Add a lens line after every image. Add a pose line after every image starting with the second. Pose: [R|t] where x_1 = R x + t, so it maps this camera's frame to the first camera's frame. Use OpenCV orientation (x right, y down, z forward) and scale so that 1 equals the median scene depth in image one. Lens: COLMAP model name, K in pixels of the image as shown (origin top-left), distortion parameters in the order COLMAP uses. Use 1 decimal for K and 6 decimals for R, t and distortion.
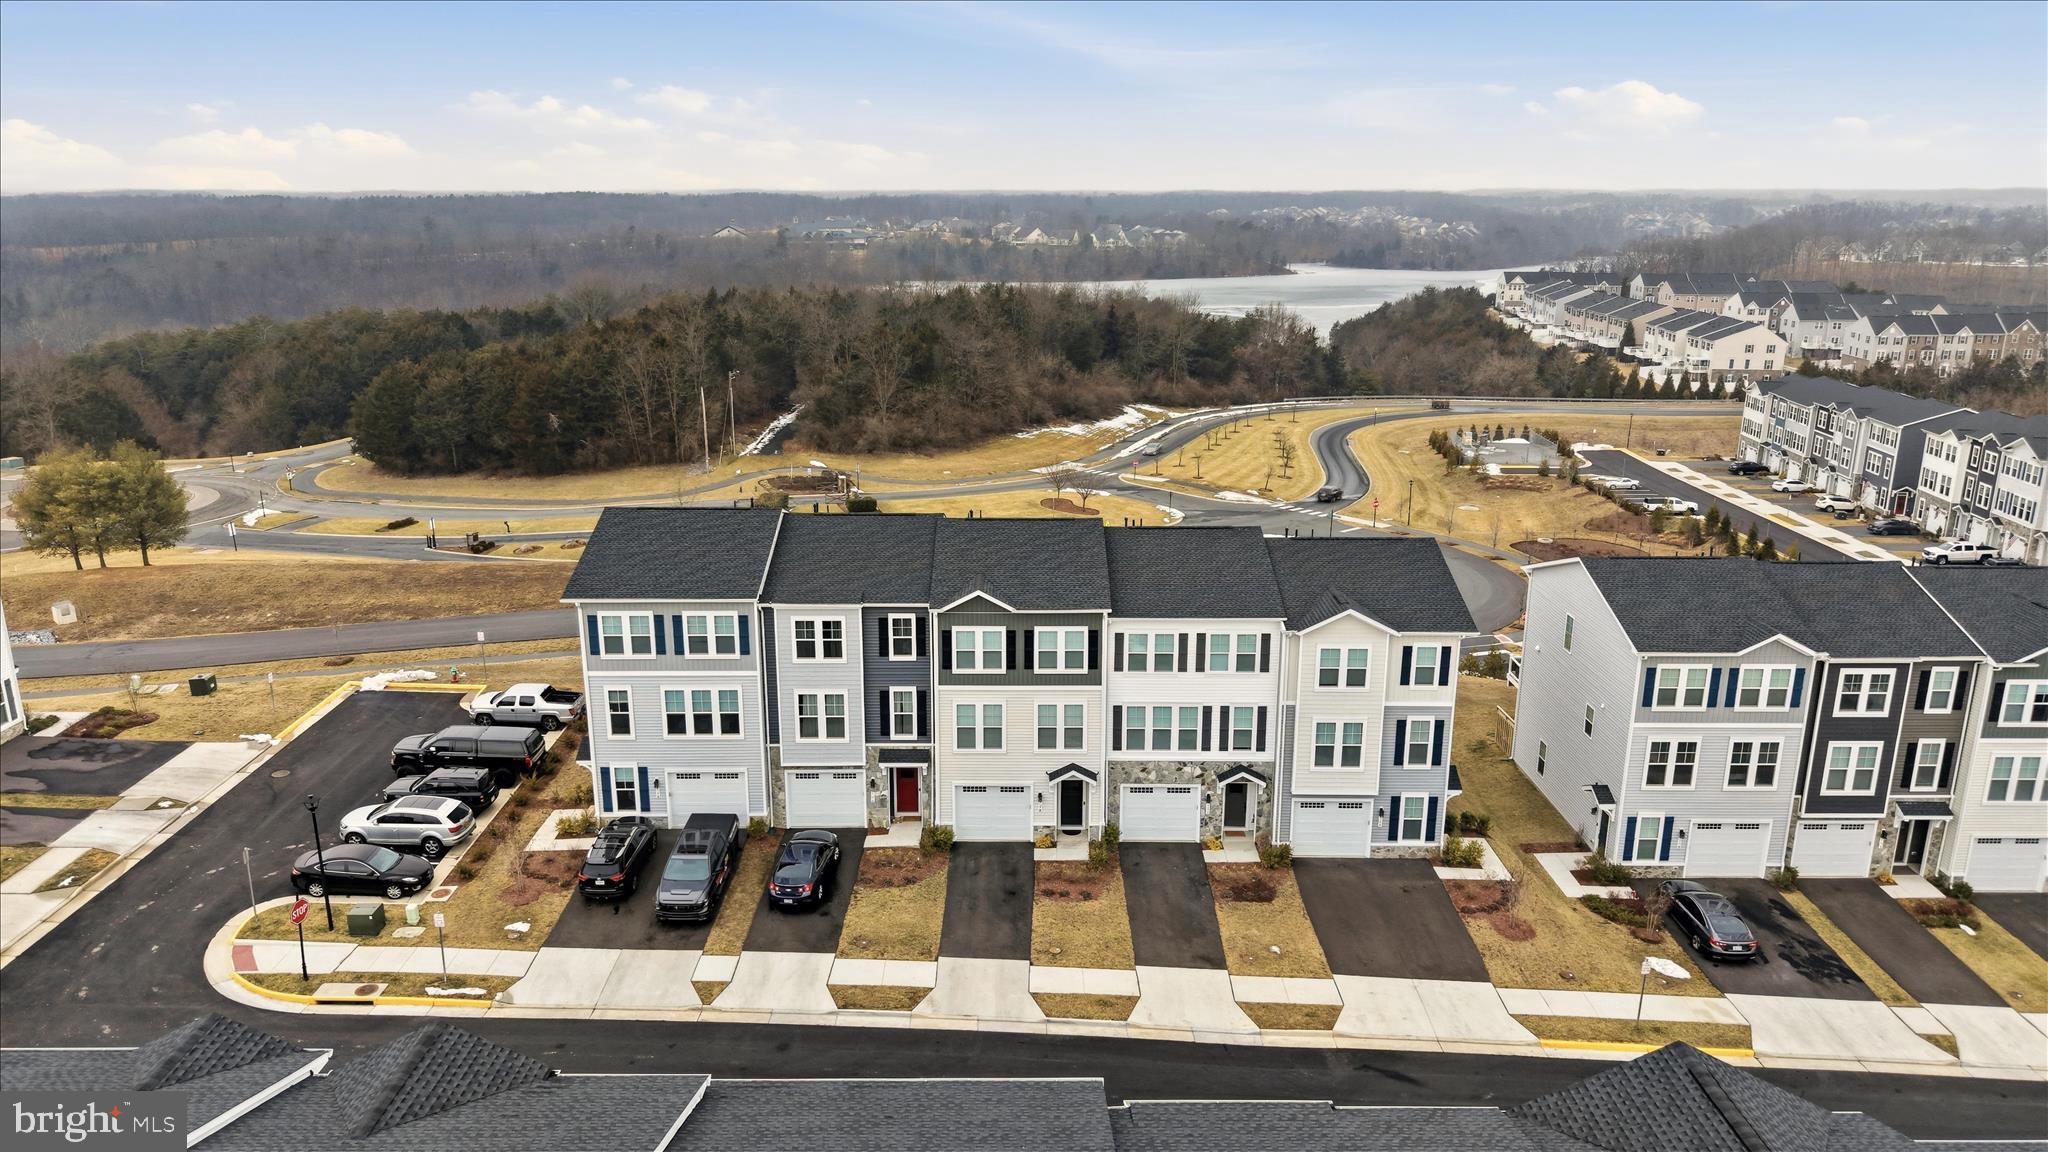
lens RADIAL K [[1421.2, 0, 1024.0], [0, 1421.2, 576.0], [0, 0, 1]] dist [0.096971, -0.137533]
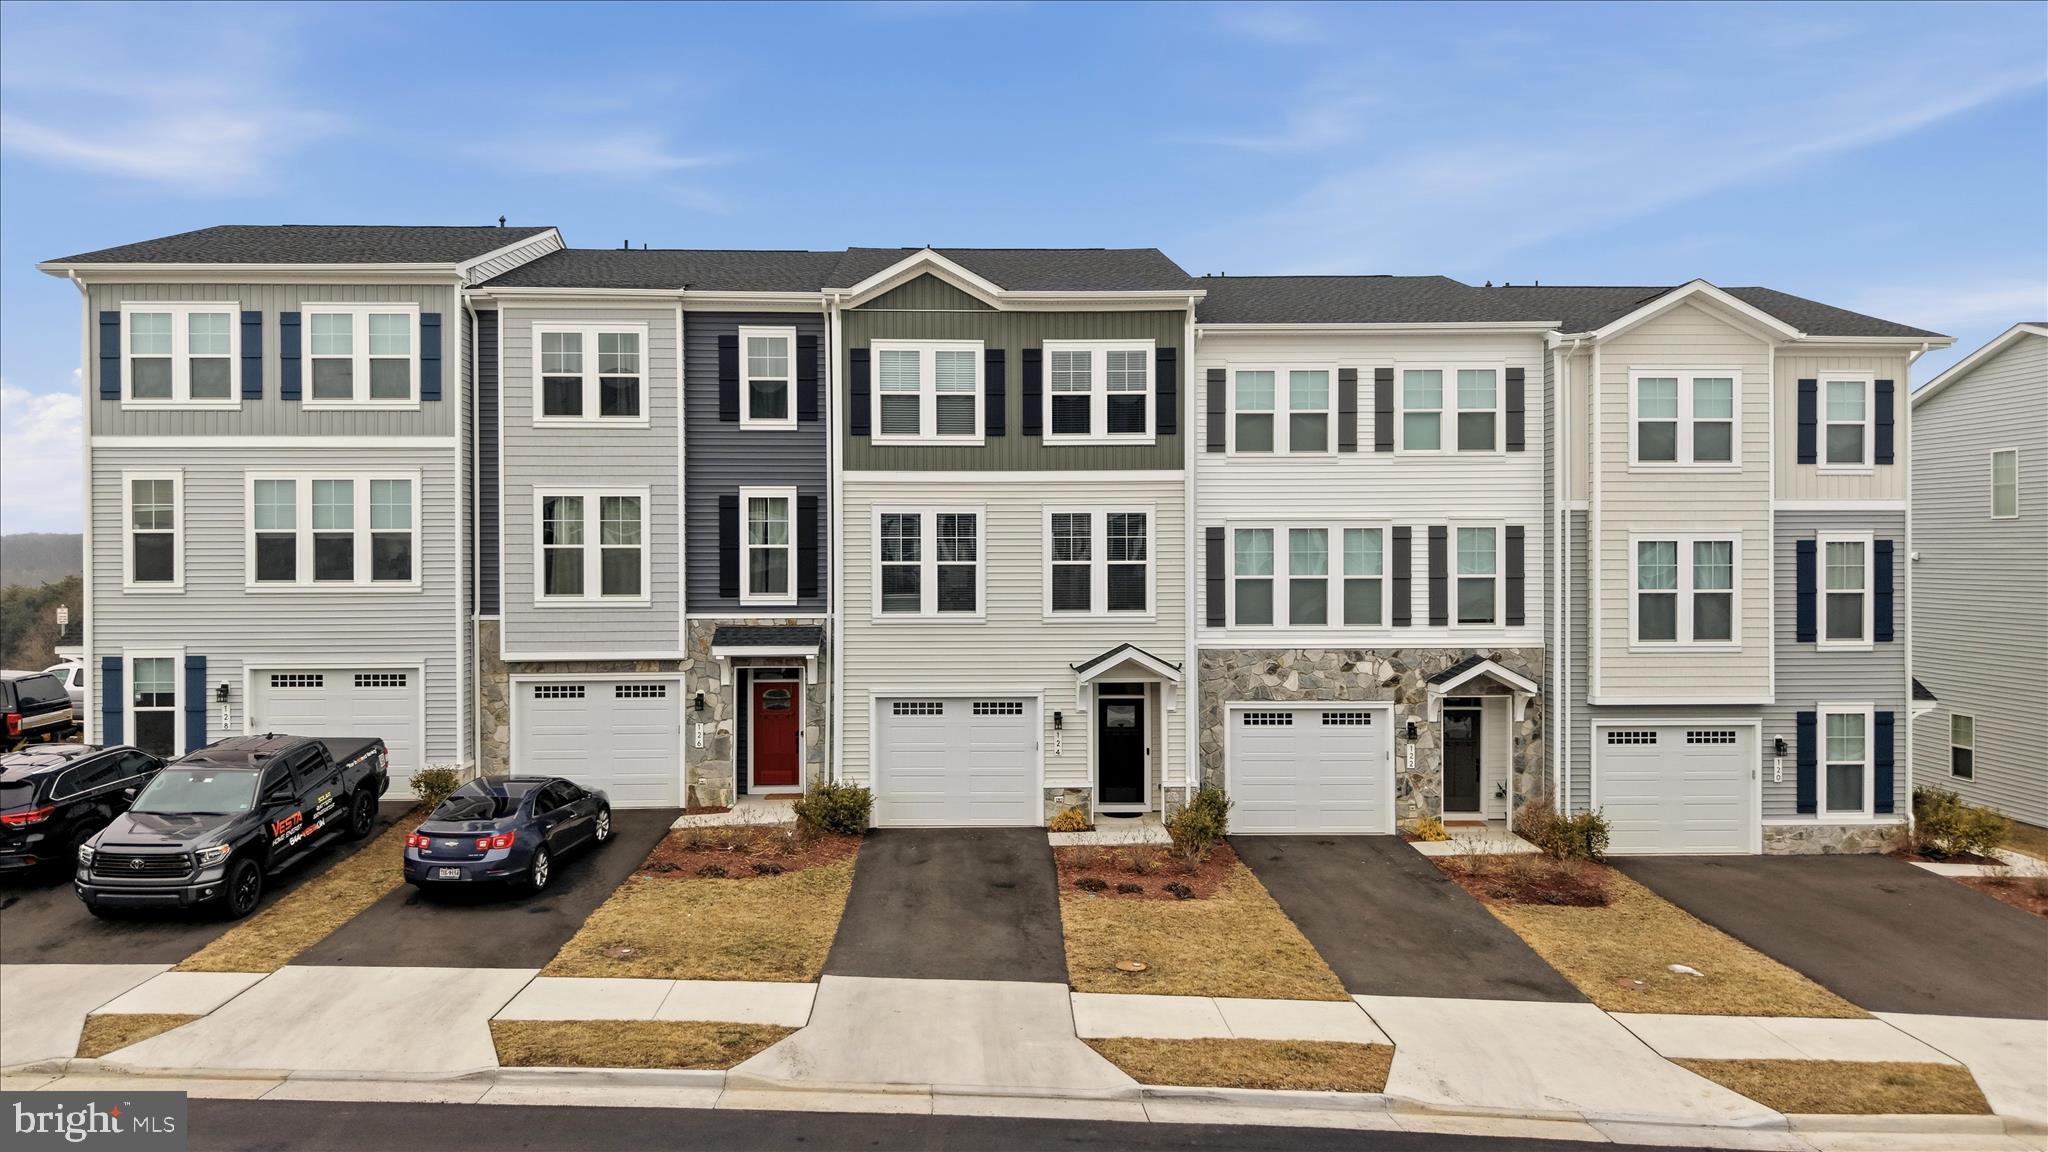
lens RADIAL K [[1363.6, 0, 1001.0], [0, 1363.6, 631.0], [0, 0, 1]] dist [0.067149, -0.126507]
pose [[0.999474, -0.005108, 0.032029, -0.021569], [0.013211, 0.965999, -0.258206, 0.241113], [-0.029621, 0.258494, 0.965559, 0.559709]]
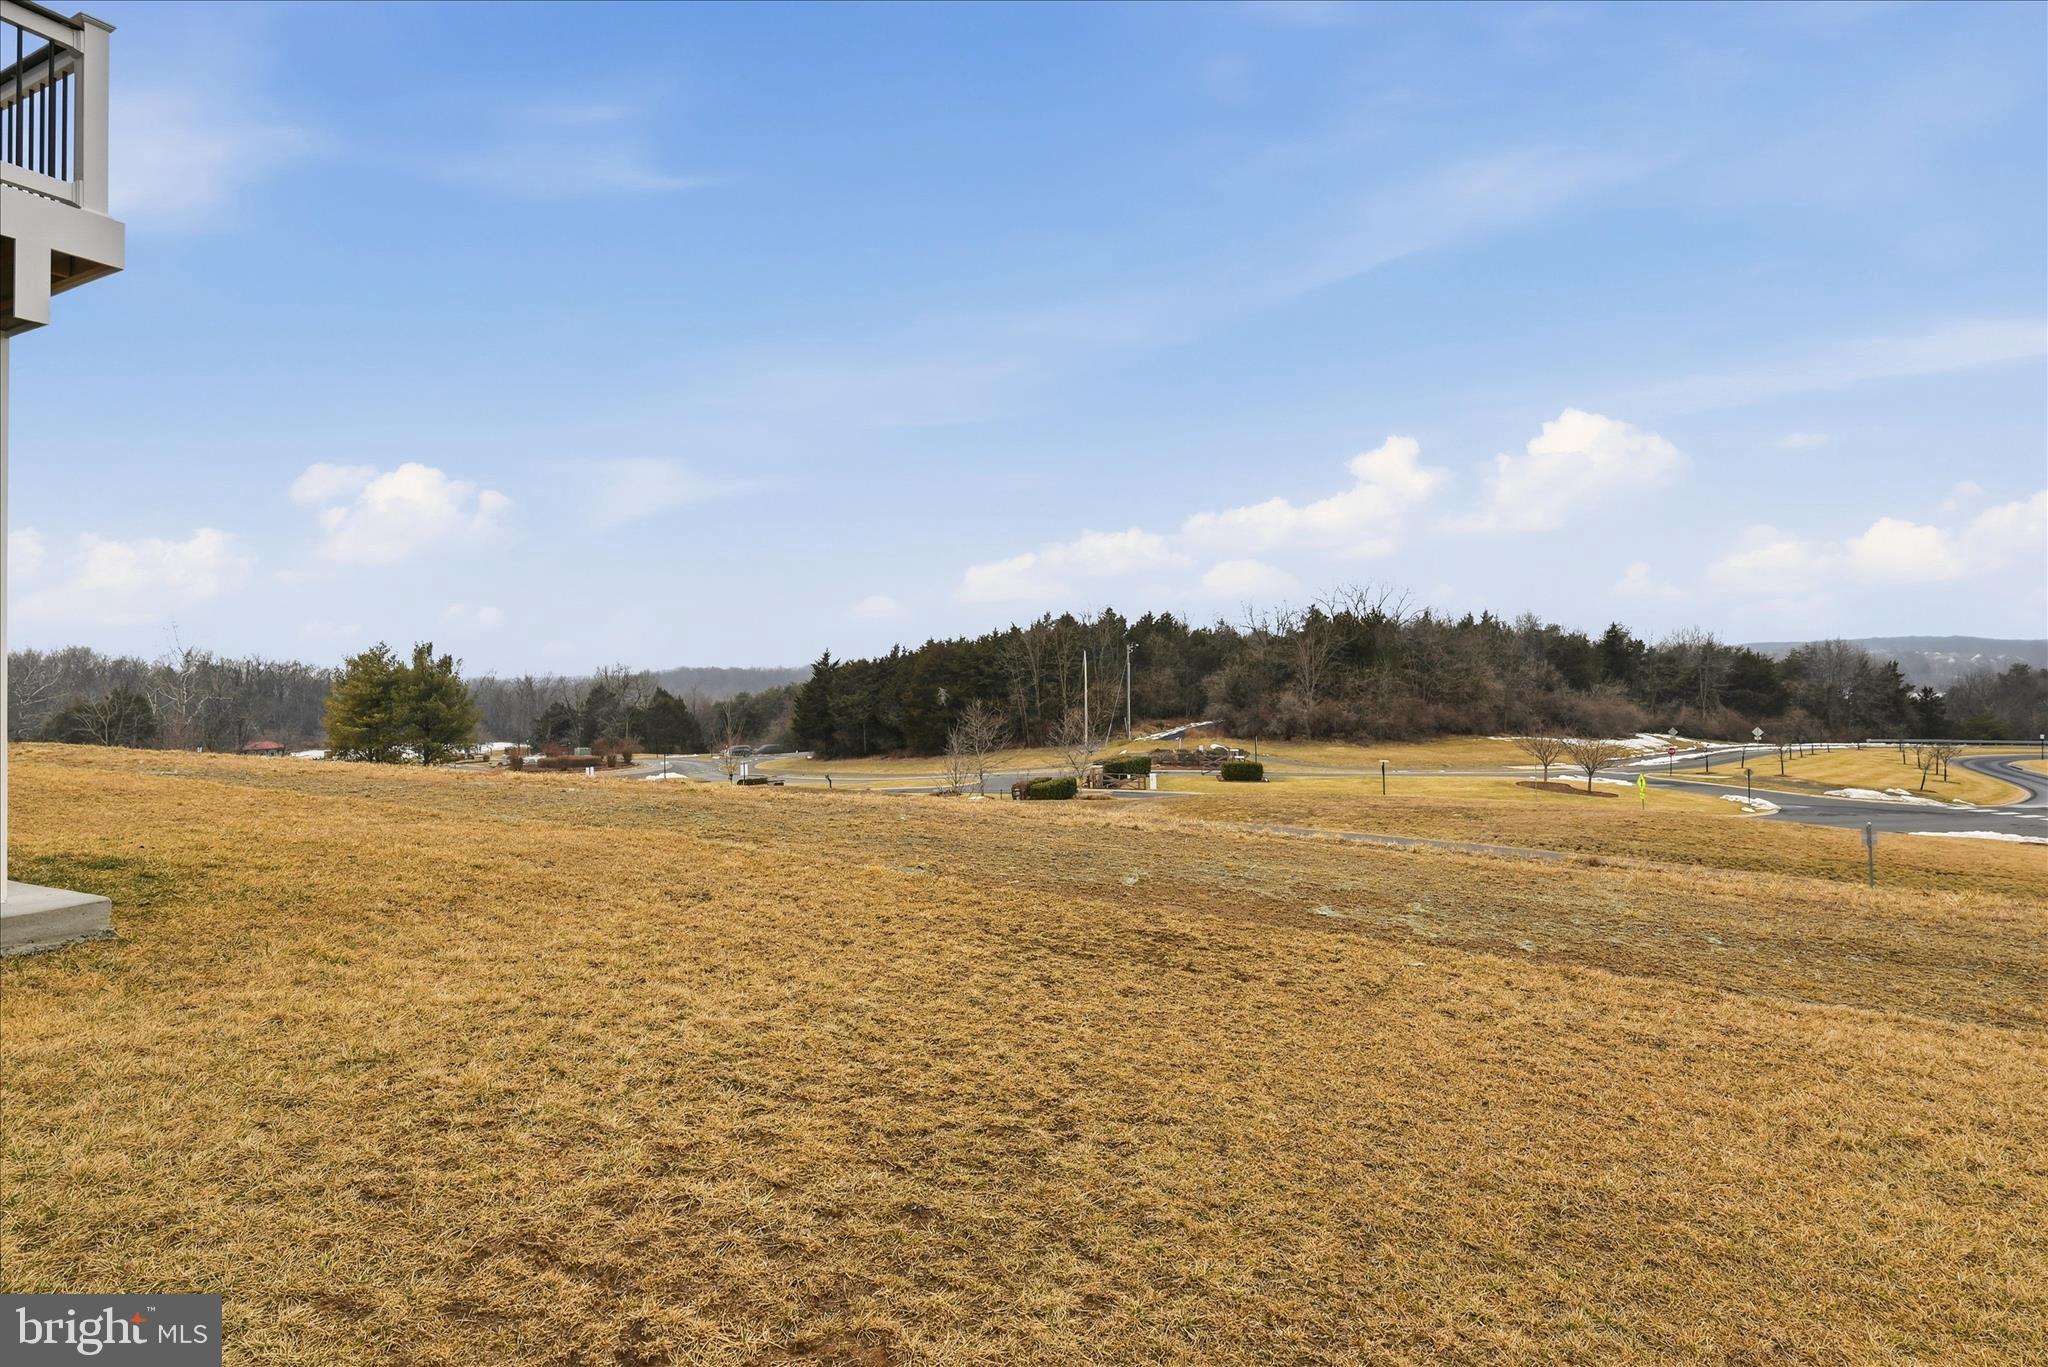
lens RADIAL K [[1010.6, 0, 1059.5], [0, 1010.6, 687.6], [0, 0, 1]] dist [-0.000546, 0.000059]
pose [[0.909551, -0.011632, -0.415429, 0.035737], [-0.099600, 0.964376, -0.245069, 0.106493], [0.403480, 0.264280, 0.875991, 1.217783]]
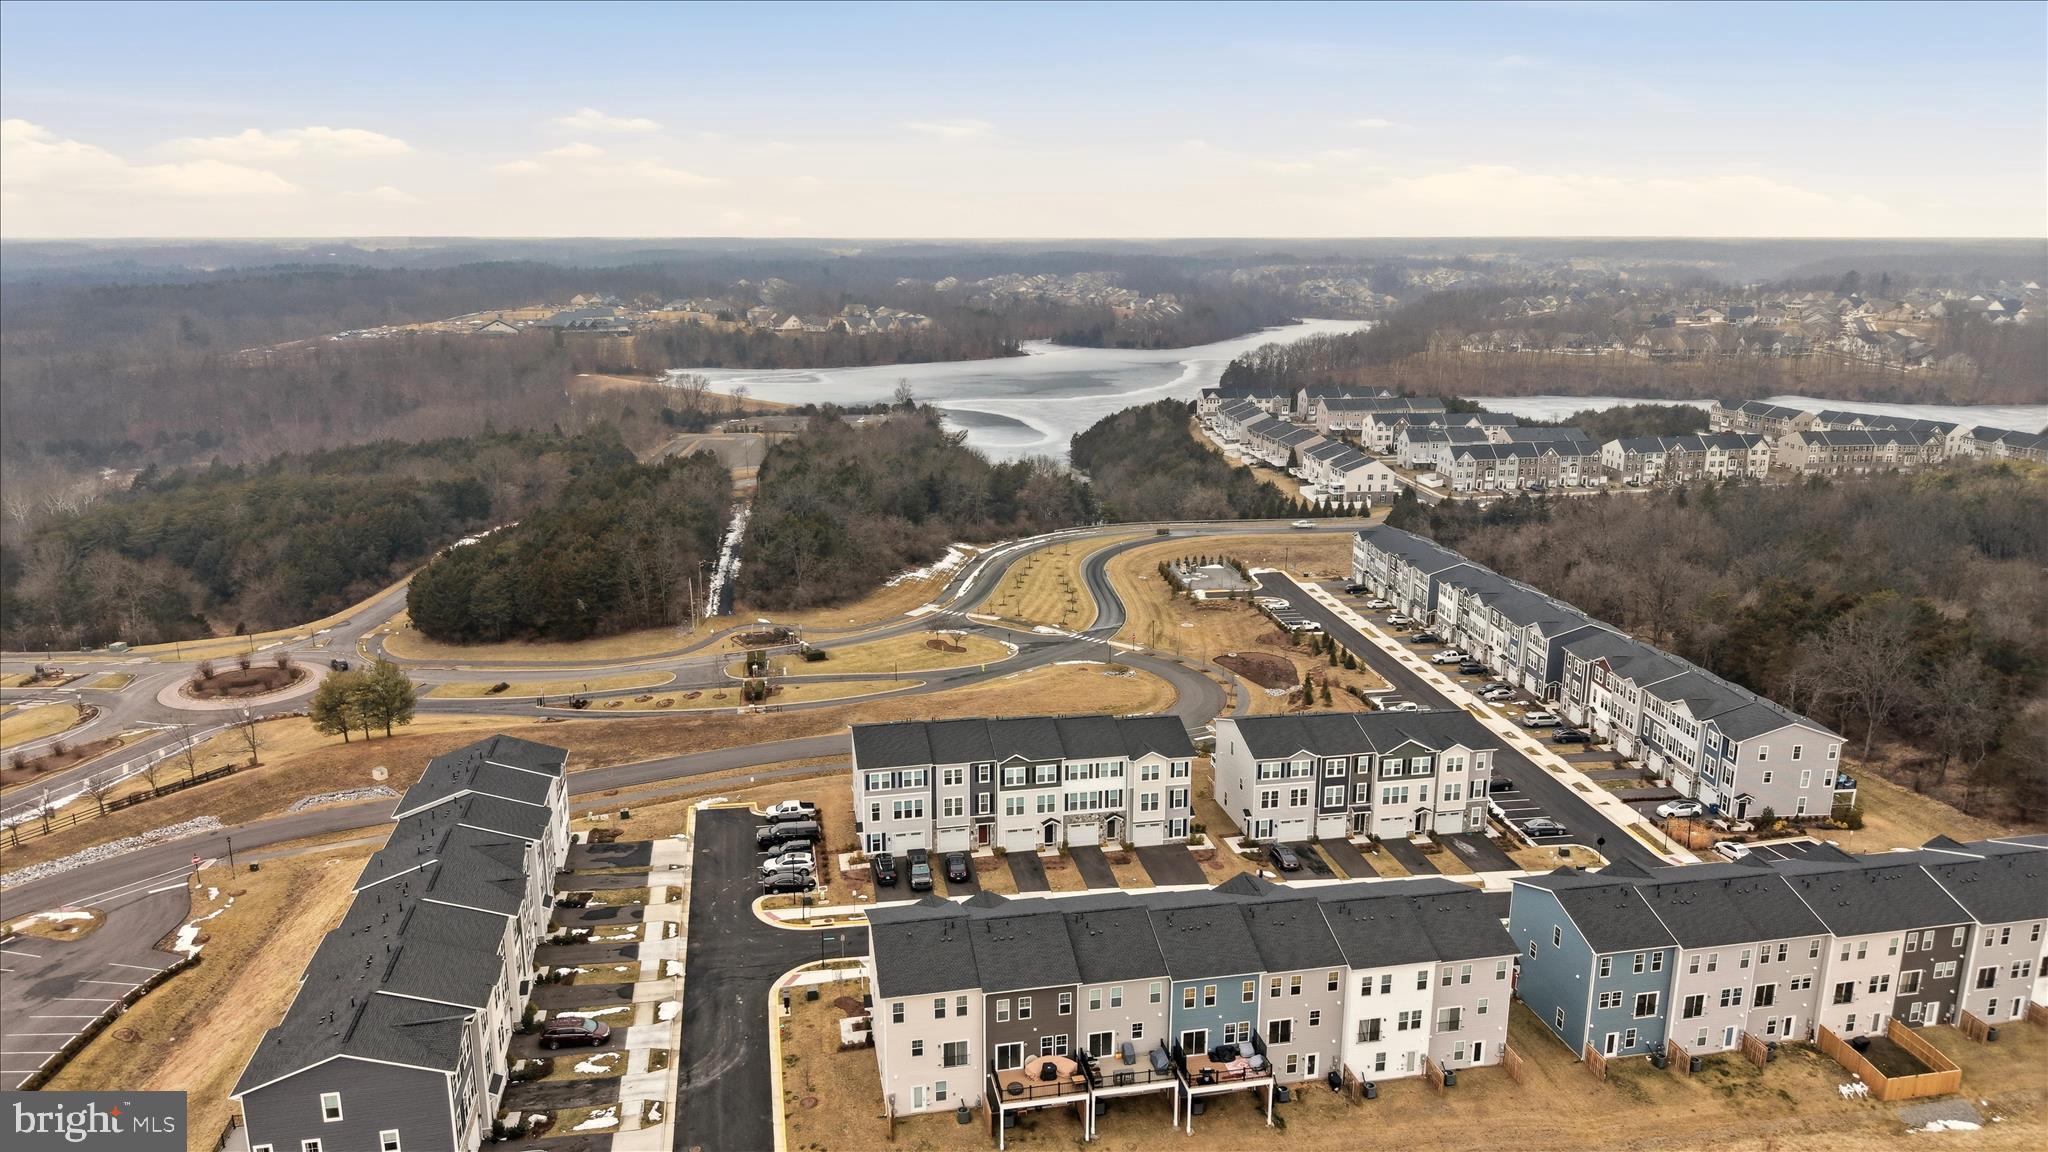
lens RADIAL K [[1568.7, 0, 1024.0], [0, 1568.7, 576.0], [0, 0, 1]] dist [0.264974, -0.853952]
pose [[0.979099, -0.051338, 0.196799, -0.545769], [0.052189, 0.998637, 0.000864, -0.305885], [-0.196575, 0.009425, 0.980444, -1.768920]]
